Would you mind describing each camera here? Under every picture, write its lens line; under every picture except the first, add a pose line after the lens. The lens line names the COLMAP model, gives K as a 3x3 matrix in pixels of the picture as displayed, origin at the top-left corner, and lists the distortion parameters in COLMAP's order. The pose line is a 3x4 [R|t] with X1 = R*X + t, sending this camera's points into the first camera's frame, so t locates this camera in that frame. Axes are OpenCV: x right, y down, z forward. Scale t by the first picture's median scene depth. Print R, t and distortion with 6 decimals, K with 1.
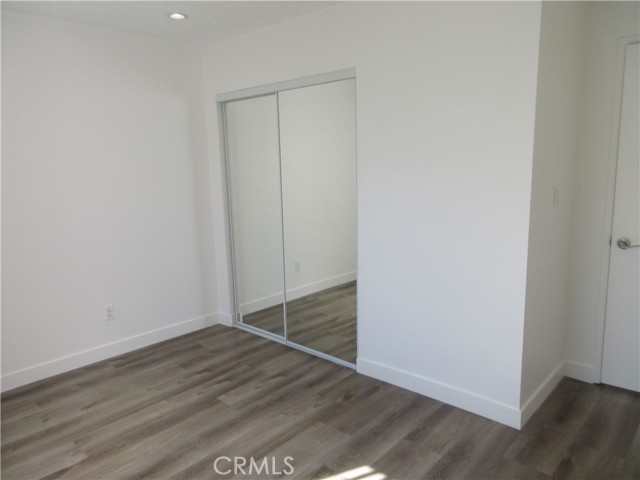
lens RADIAL K [[469.6, 0, 320.0], [0, 469.6, 240.0], [0, 0, 1]] dist [0.000168, 0.009288]
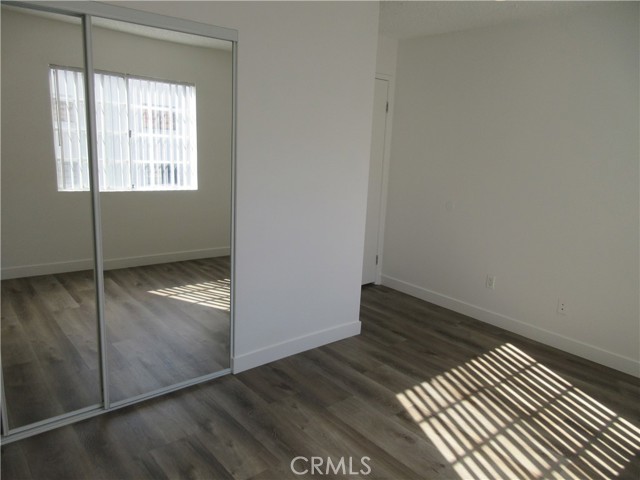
lens RADIAL K [[472.8, 0, 320.0], [0, 472.8, 240.0], [0, 0, 1]] dist [-0.008926, 0.012101]
pose [[0.129293, -0.180111, 0.975112, -0.828919], [0.114320, 0.979516, 0.165766, -0.115885], [-0.984994, 0.090043, 0.147235, 0.760132]]
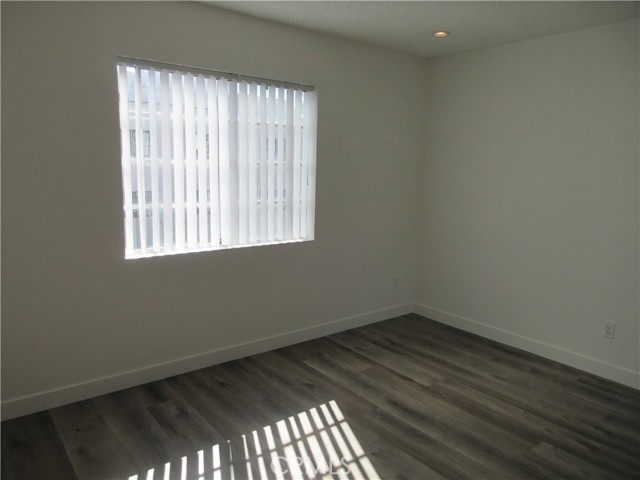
lens RADIAL K [[469.6, 0, 320.0], [0, 469.6, 240.0], [0, 0, 1]] dist [0.000168, 0.009288]
pose [[-0.155195, 0.174732, -0.972308, 0.625399], [-0.189218, 0.960752, 0.202858, -0.117445], [0.969593, 0.215461, -0.116042, 0.632609]]
